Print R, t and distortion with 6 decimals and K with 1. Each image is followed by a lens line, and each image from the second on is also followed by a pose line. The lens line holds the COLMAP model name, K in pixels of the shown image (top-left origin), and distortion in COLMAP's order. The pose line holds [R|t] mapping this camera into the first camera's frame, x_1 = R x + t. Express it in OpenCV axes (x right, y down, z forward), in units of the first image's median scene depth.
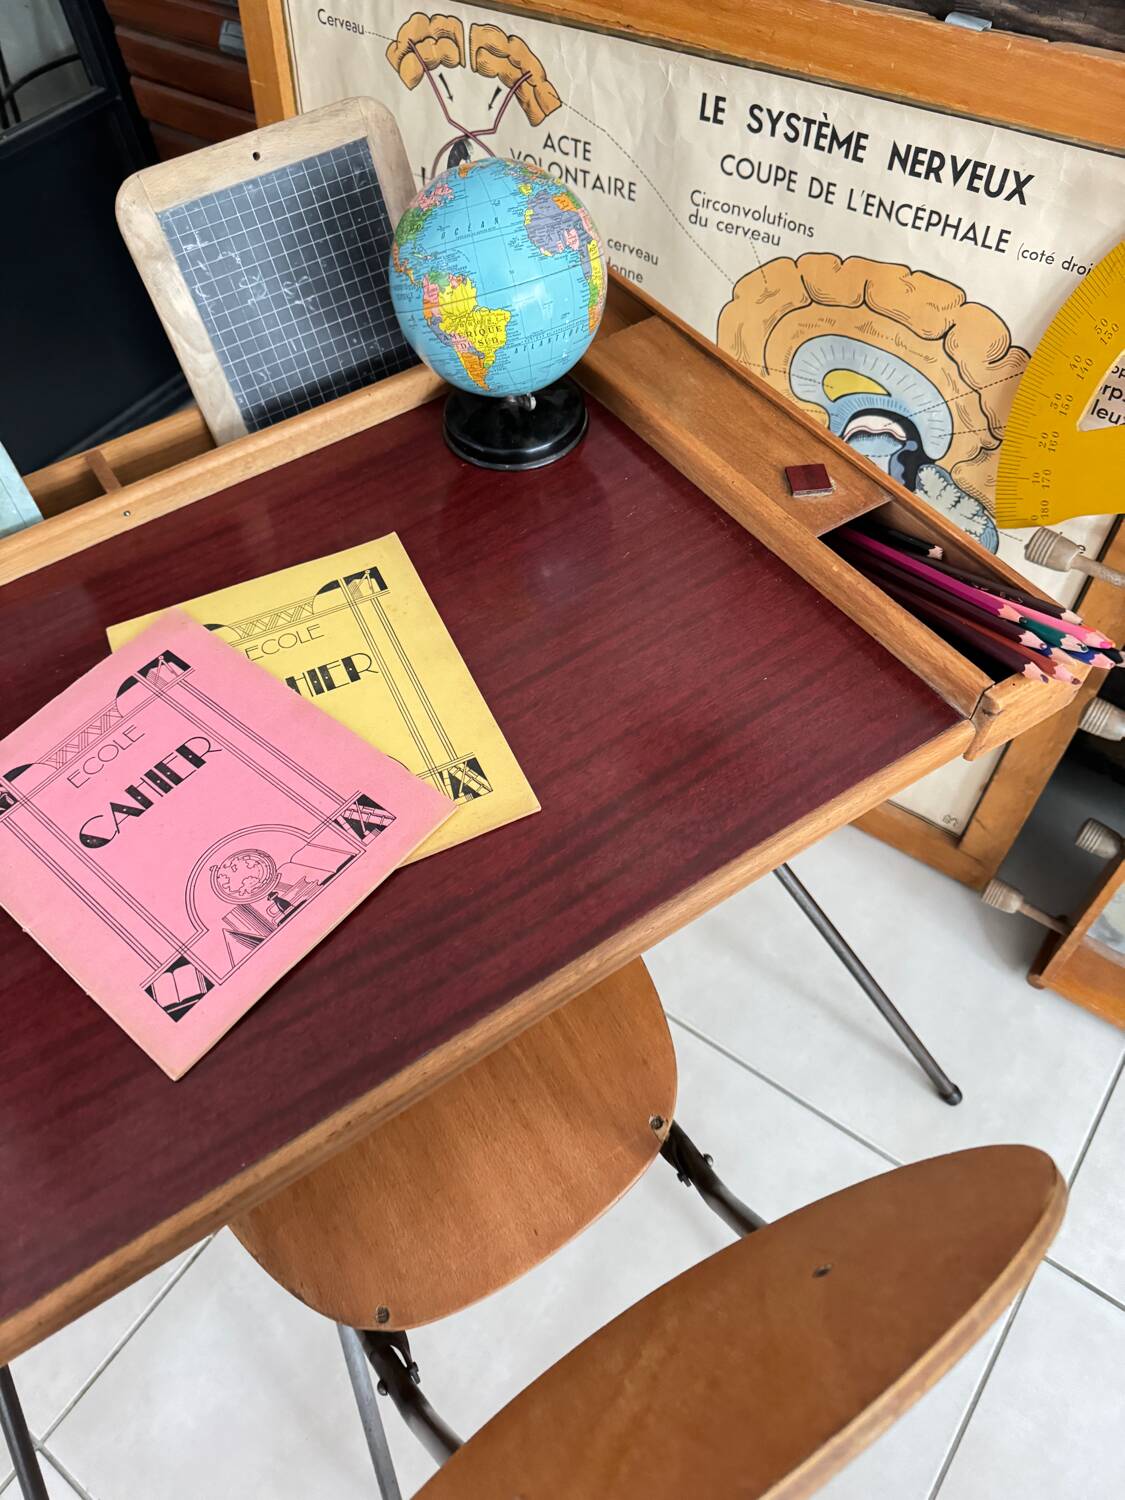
lens RADIAL K [[1081.2, 0, 562.1], [0, 1081.2, 751.8], [0, 0, 1]] dist [-0.010932, -0.000623]
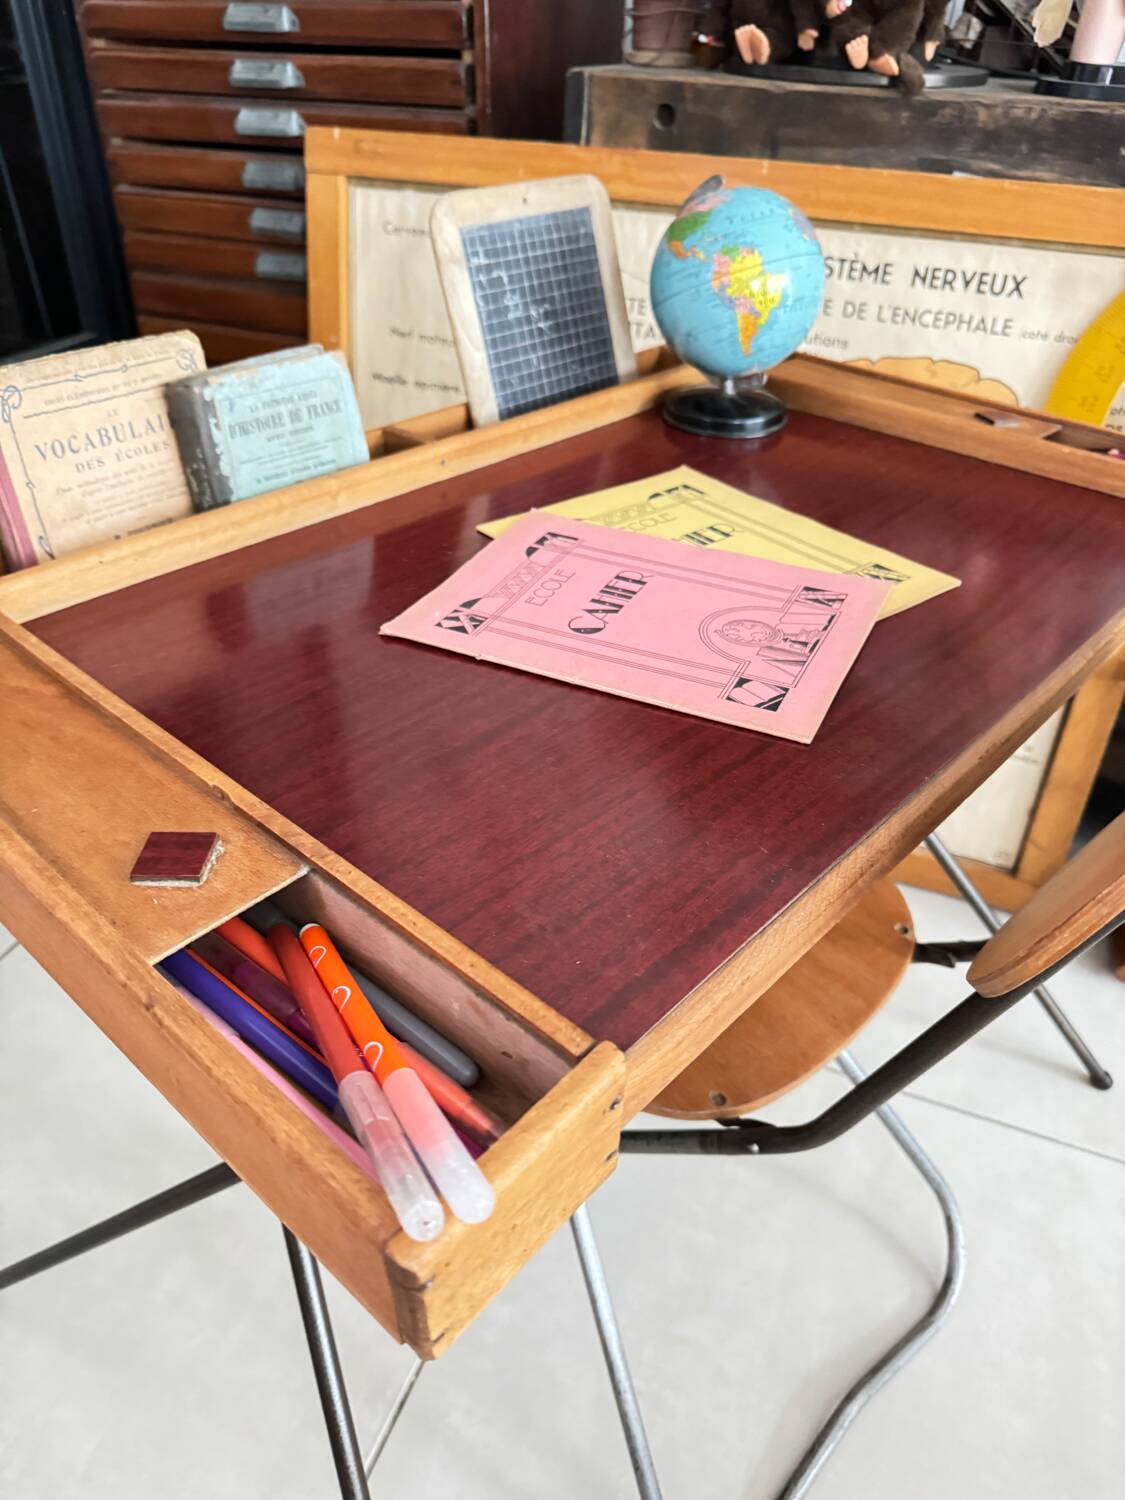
lens RADIAL K [[1084.8, 0, 563.8], [0, 1084.8, 749.1], [0, 0, 1]] dist [-0.008604, -0.004836]
pose [[0.966455, -0.075450, 0.245505, -0.463416], [0.151928, 0.938648, -0.309609, 0.328081], [-0.207083, 0.336523, 0.918623, 0.057724]]
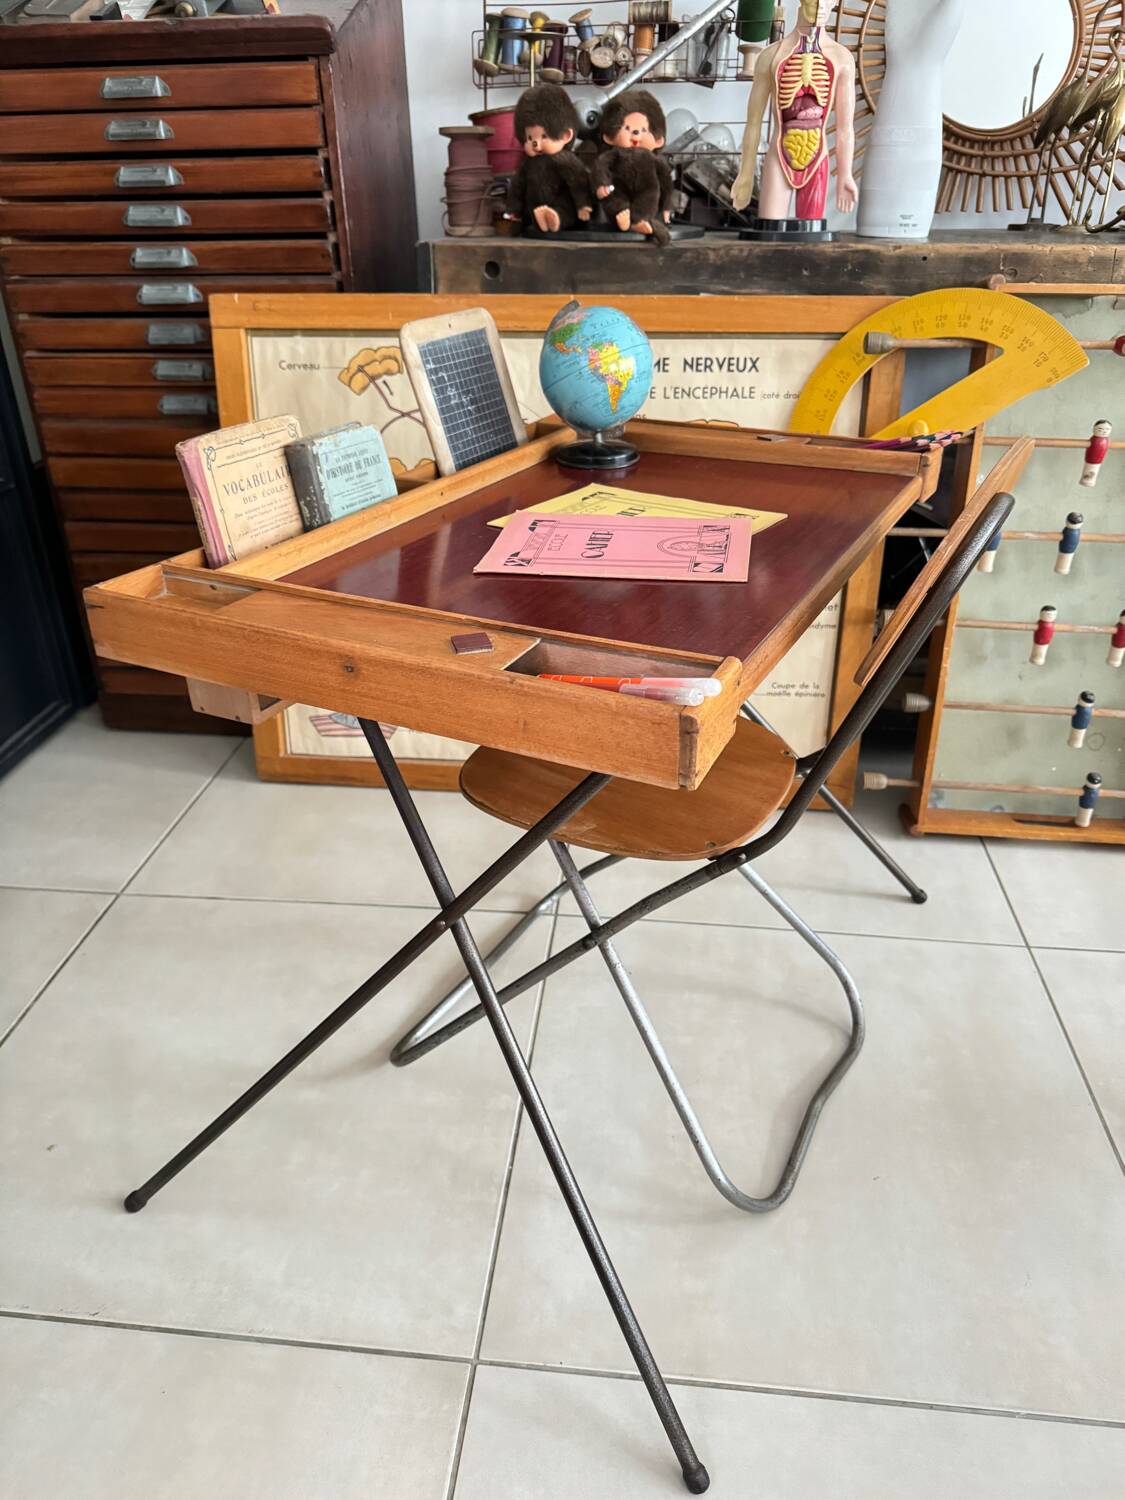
lens RADIAL K [[1071.7, 0, 563.8], [0, 1071.7, 752.7], [0, 0, 1]] dist [0.010611, -0.025020]
pose [[0.867257, -0.193179, 0.458854, -0.850657], [0.378124, 0.855123, -0.354664, 0.604527], [-0.323863, 0.481088, 0.814657, -0.143931]]
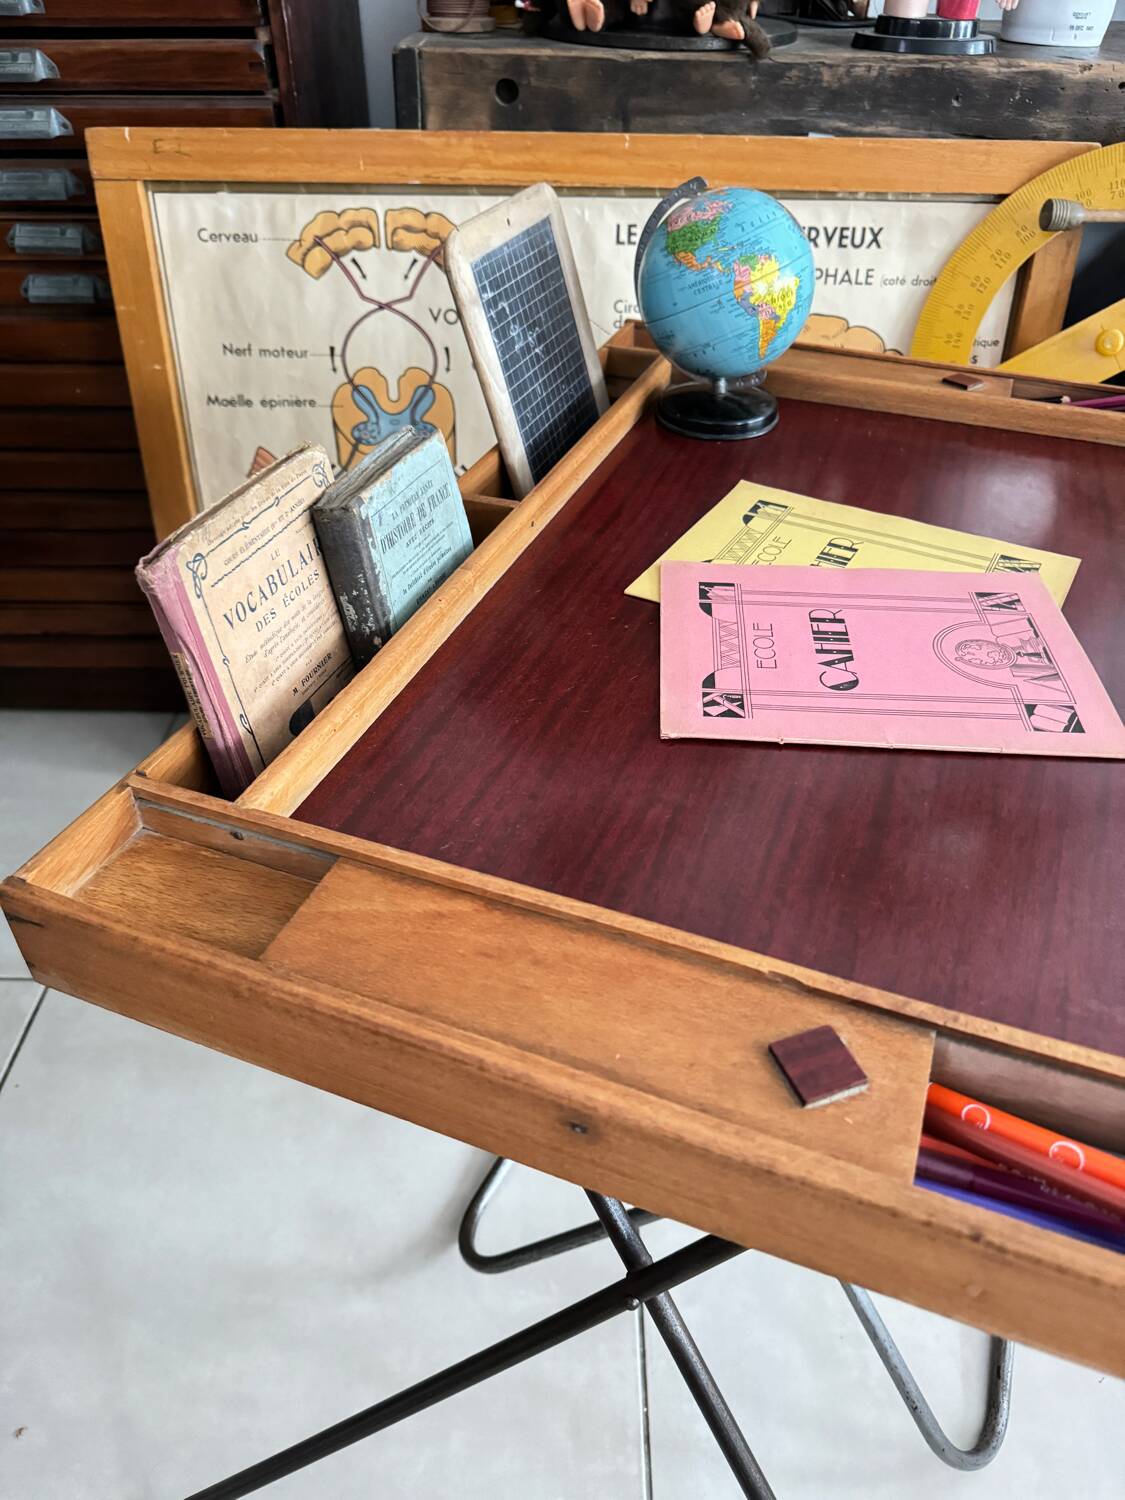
lens RADIAL K [[1081.2, 0, 562.1], [0, 1081.2, 751.8], [0, 0, 1]] dist [-0.010932, -0.000623]
pose [[0.812697, -0.312862, 0.491570, -0.768393], [0.436444, 0.885786, -0.157797, 0.118861], [-0.386057, 0.342784, 0.856422, 0.149262]]
